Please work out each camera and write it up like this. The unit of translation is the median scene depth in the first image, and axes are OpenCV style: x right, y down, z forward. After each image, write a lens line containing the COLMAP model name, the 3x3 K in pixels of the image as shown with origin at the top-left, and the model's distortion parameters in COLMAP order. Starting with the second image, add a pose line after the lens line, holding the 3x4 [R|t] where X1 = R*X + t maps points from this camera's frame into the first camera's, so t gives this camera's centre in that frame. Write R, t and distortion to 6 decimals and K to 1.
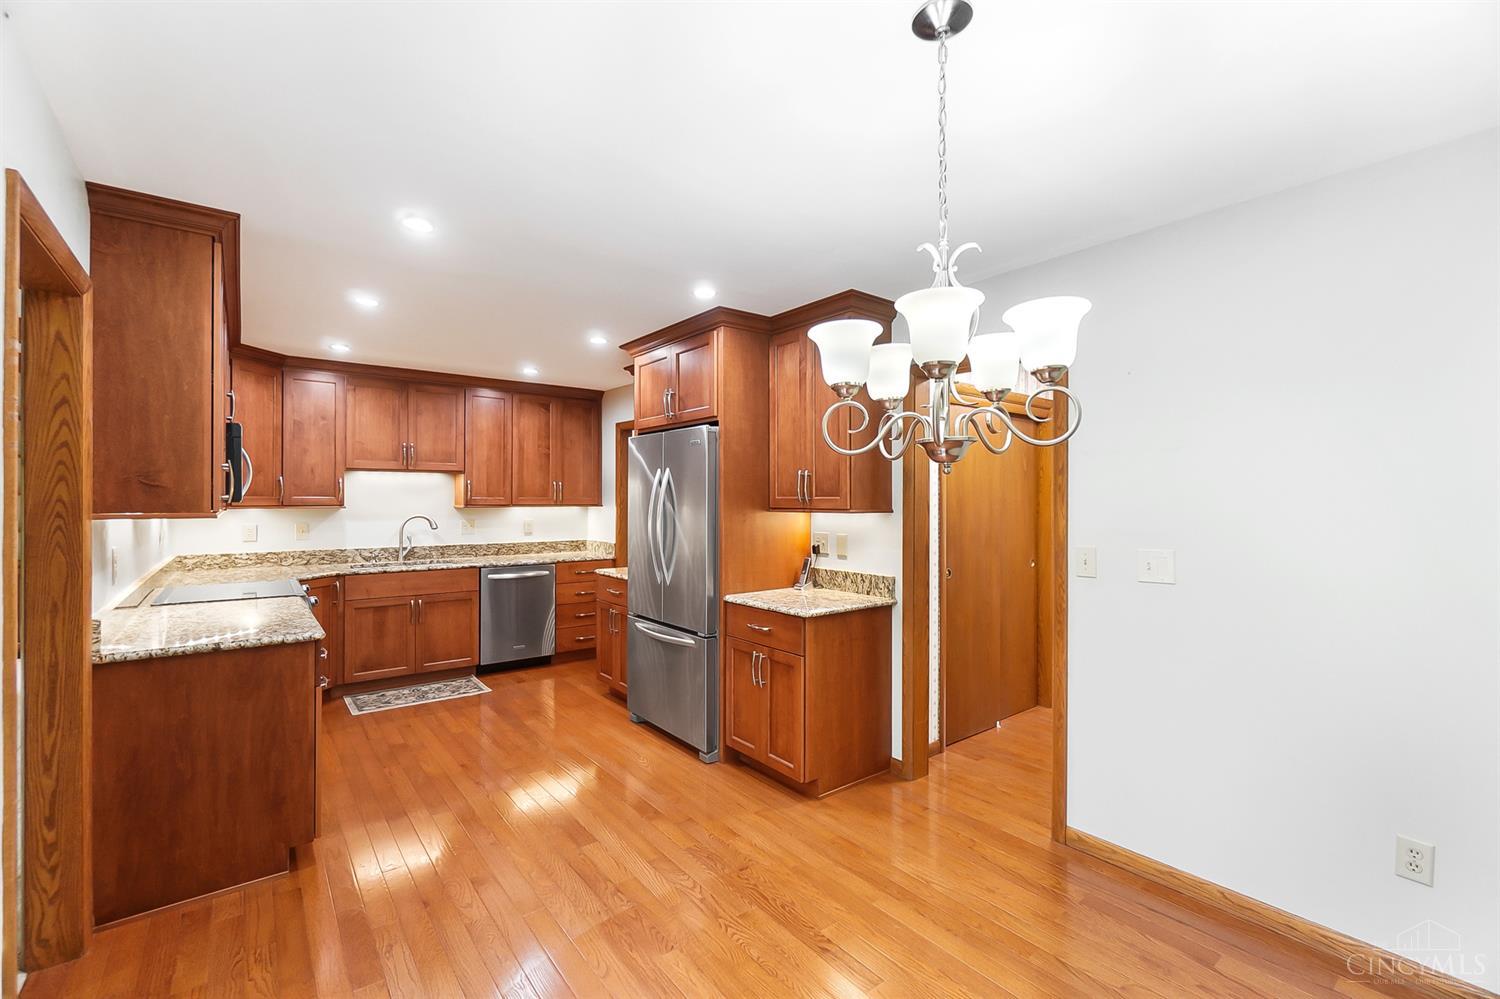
lens RADIAL K [[649.6, 0, 756.3], [0, 649.6, 497.7], [0, 0, 1]] dist [0.001604, 0.000068]
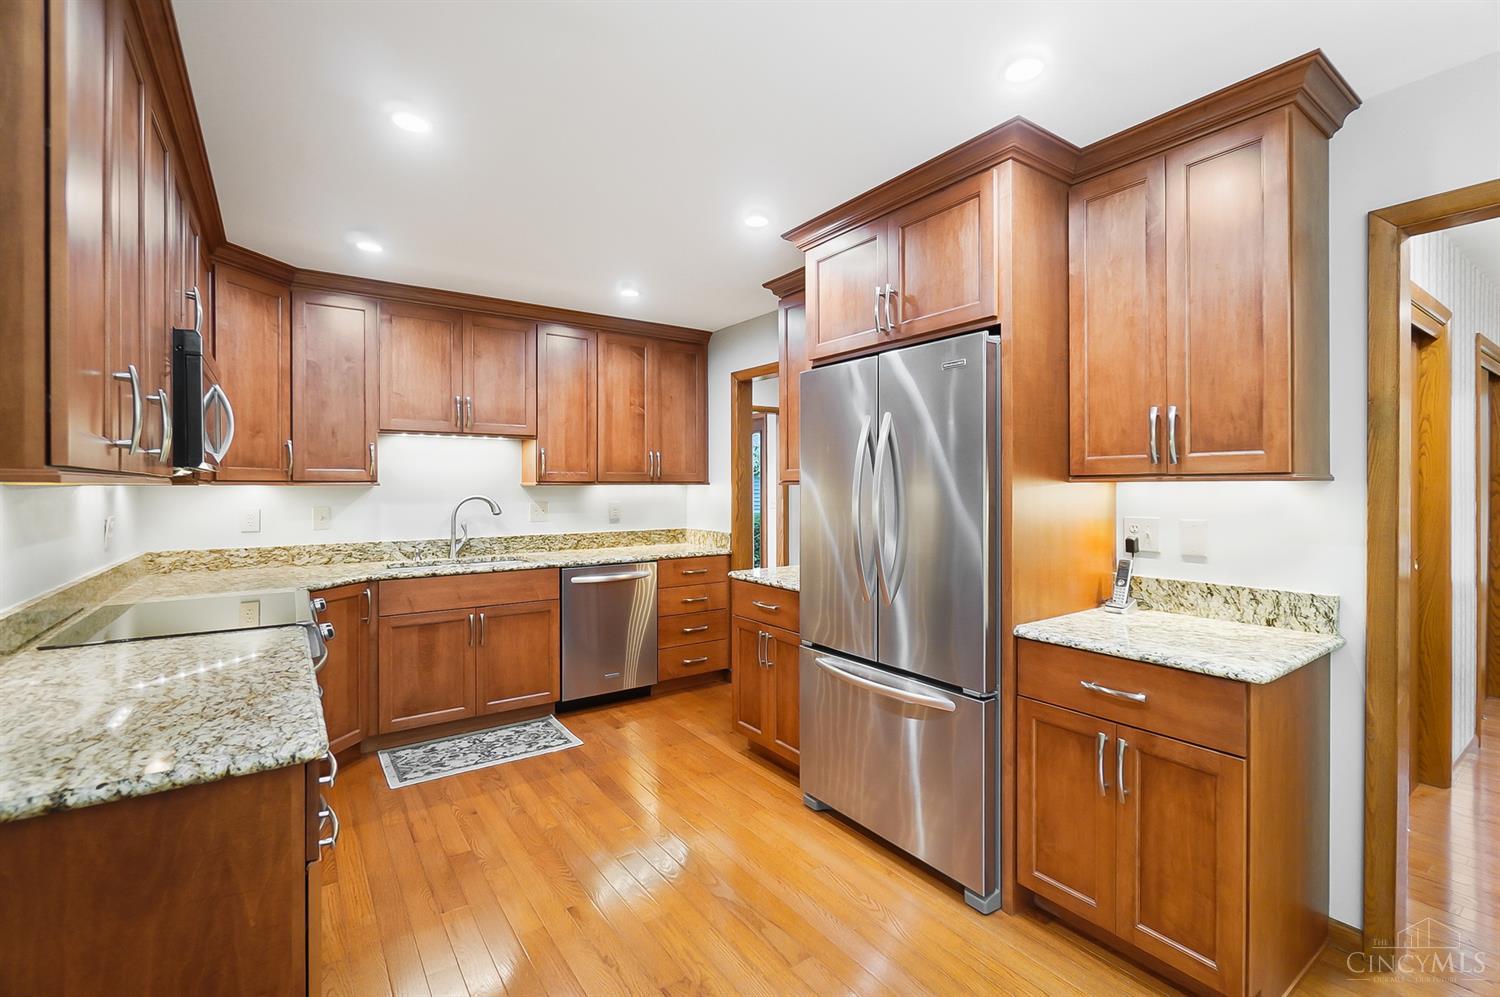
lens RADIAL K [[664.1, 0, 764.7], [0, 664.1, 486.6], [0, 0, 1]] dist [-0.000389, -0.000085]
pose [[0.999074, -0.004219, -0.042822, -0.183630], [0.004392, 0.999983, 0.003963, 0.017150], [0.042804, -0.004147, 0.999075, 0.298943]]
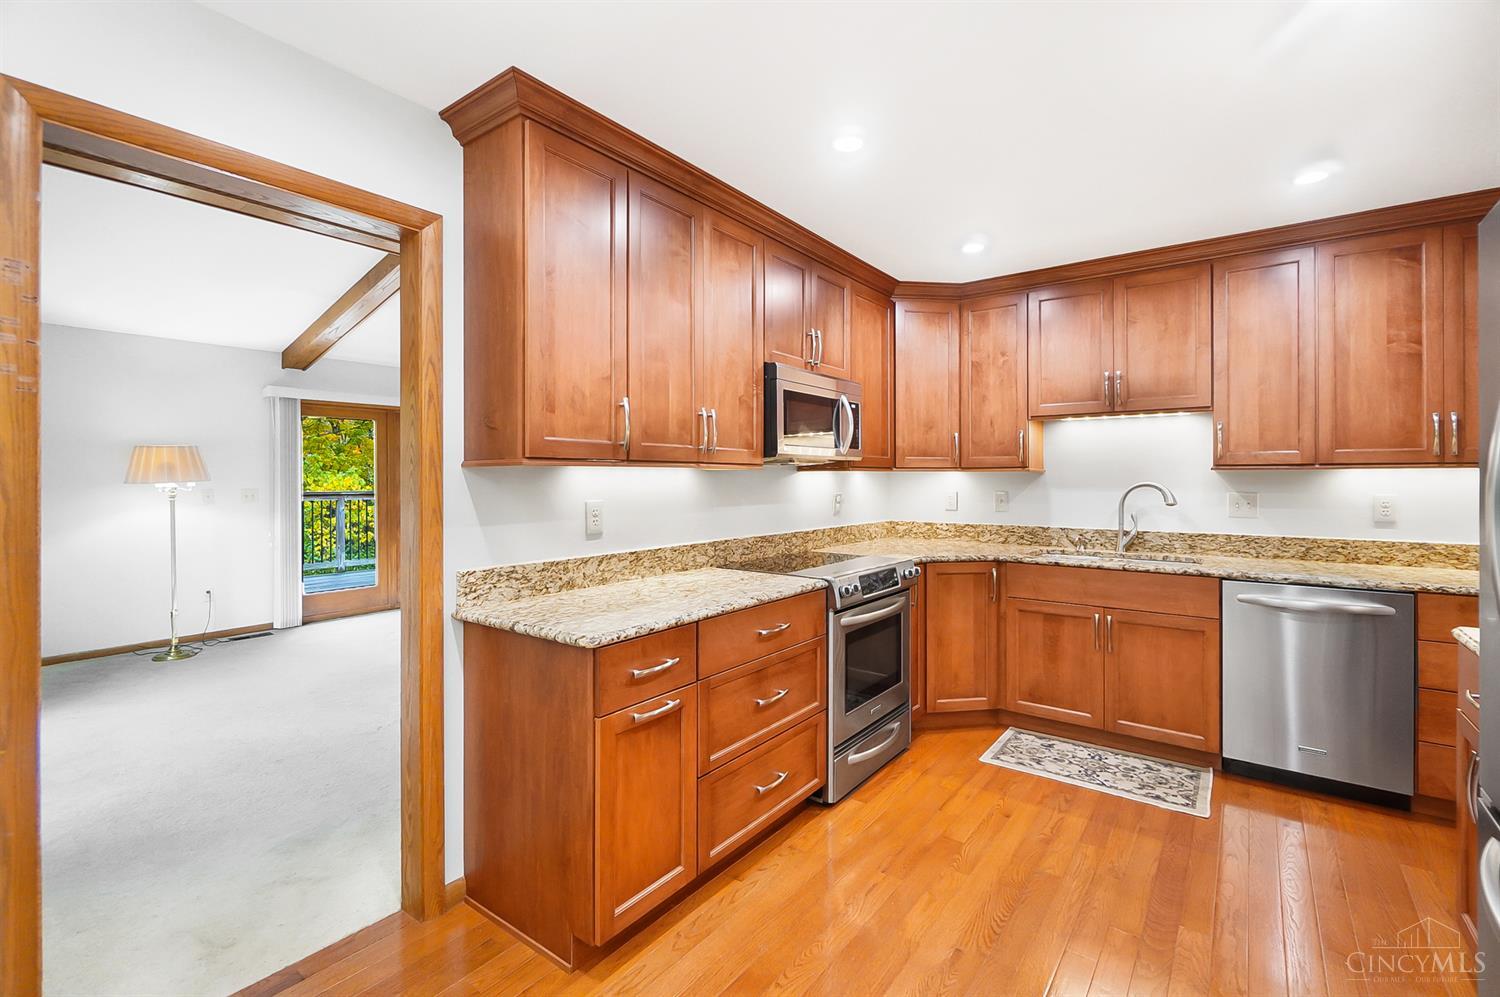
lens RADIAL K [[667.7, 0, 756.1], [0, 667.7, 474.2], [0, 0, 1]] dist [-0.002382, -0.000767]
pose [[0.261482, -0.008350, -0.965172, 0.017666], [0.003472, 0.999964, -0.007711, 0.025612], [0.965202, -0.001334, 0.261502, 0.526519]]
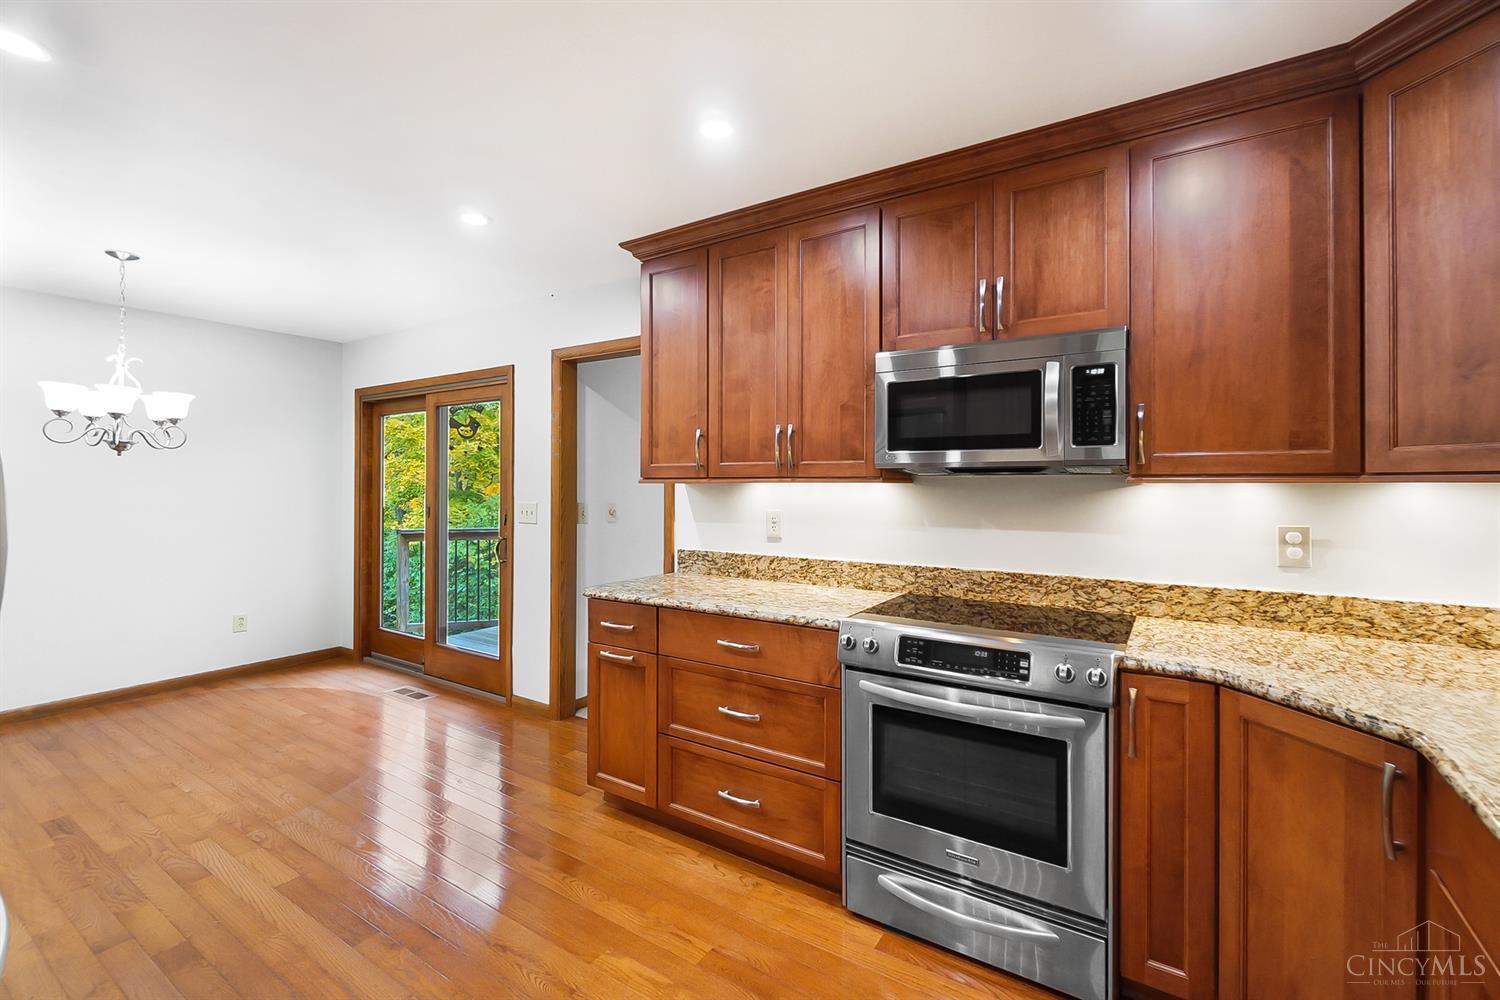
lens RADIAL K [[653.6, 0, 754.6], [0, 653.6, 479.8], [0, 0, 1]] dist [-0.005770, -0.000291]
pose [[-0.947846, -0.007288, -0.318646, -0.316332], [-0.004122, 0.999935, -0.010606, 0.020002], [0.318703, -0.008739, -0.947815, 1.133462]]
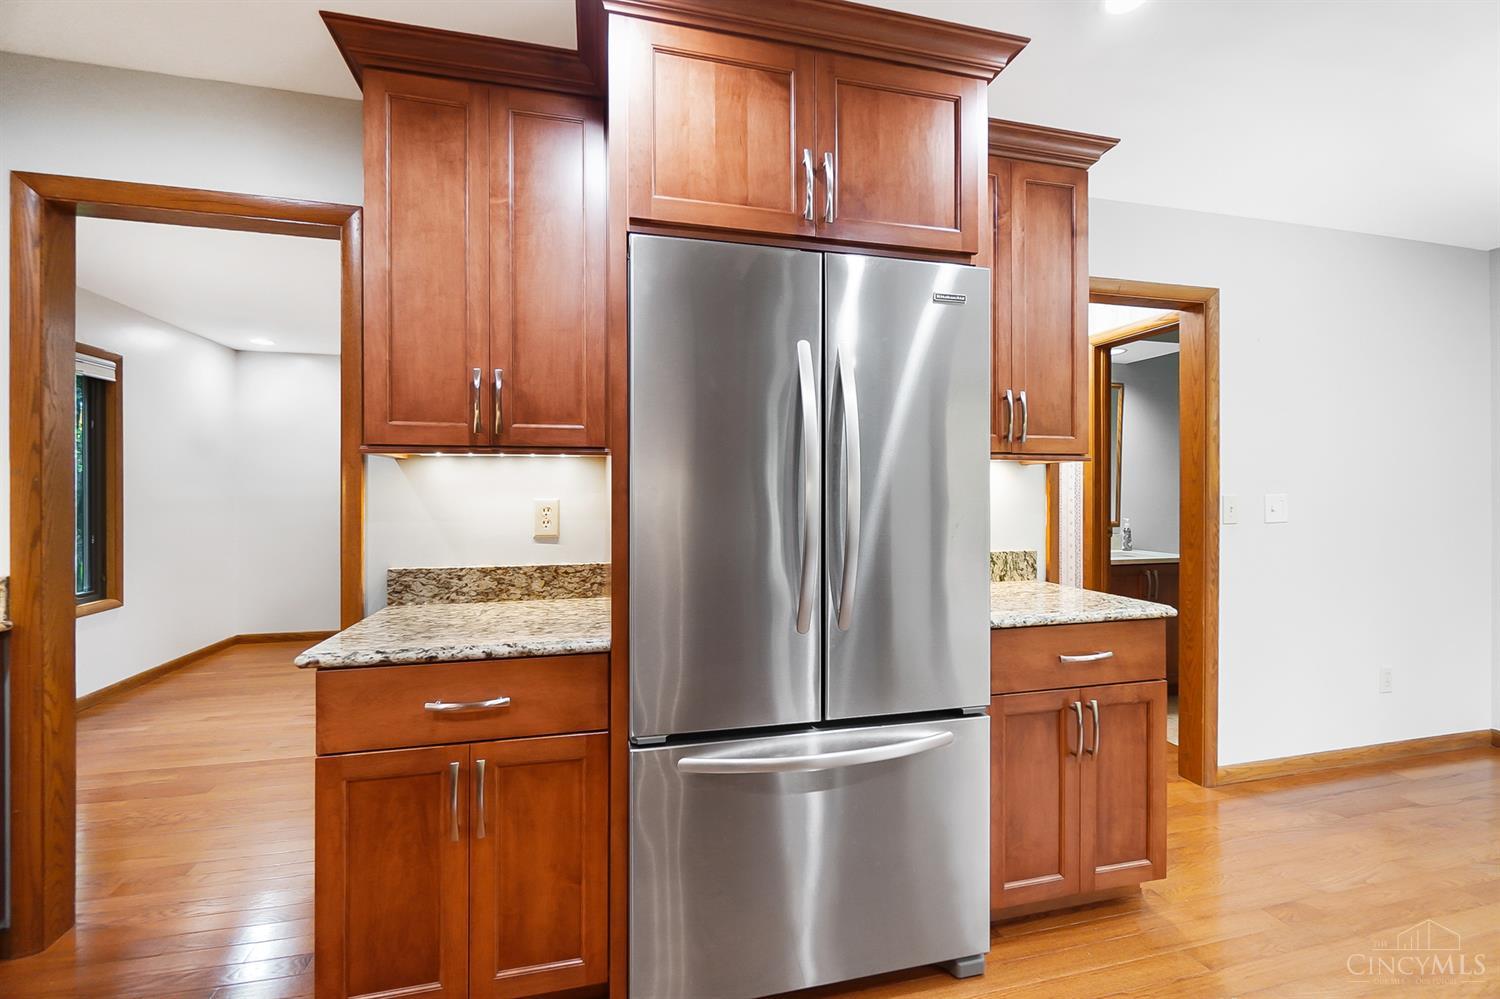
lens RADIAL K [[649.6, 0, 756.3], [0, 649.6, 497.7], [0, 0, 1]] dist [0.001604, 0.000068]
pose [[0.403272, -0.003792, 0.915073, -0.435093], [0.000747, 0.999992, 0.003815, 0.041831], [-0.915080, -0.000855, 0.403271, 0.717942]]
